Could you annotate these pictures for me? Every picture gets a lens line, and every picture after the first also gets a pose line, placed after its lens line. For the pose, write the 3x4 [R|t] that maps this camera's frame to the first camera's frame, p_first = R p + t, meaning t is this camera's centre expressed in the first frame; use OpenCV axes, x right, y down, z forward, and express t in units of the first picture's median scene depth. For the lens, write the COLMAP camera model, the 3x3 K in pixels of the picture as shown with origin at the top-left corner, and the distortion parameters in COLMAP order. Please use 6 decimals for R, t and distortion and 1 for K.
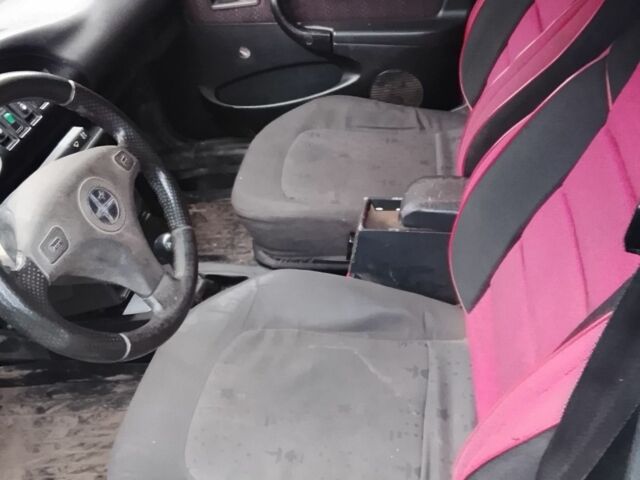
lens RADIAL K [[662.8, 0, 320.0], [0, 662.8, 240.0], [0, 0, 1]] dist [0.077142, -0.044878]
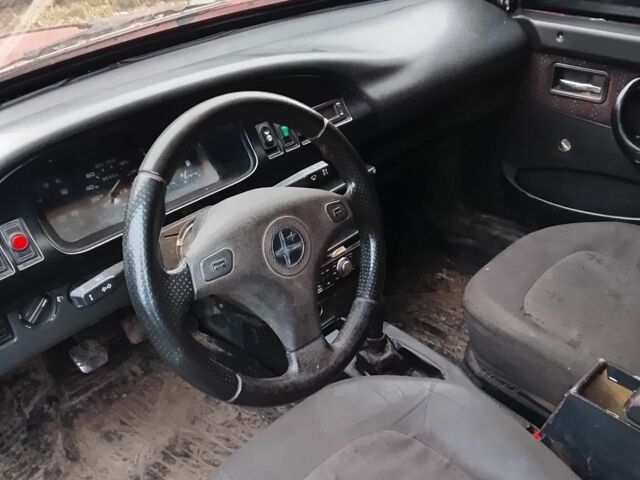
lens RADIAL K [[662.8, 0, 320.0], [0, 662.8, 240.0], [0, 0, 1]] dist [0.077142, -0.044878]
pose [[0.818790, 0.403343, -0.408531, 0.069103], [-0.432332, 0.901409, 0.023469, -0.070176], [0.377720, 0.157405, 0.912443, 0.095535]]
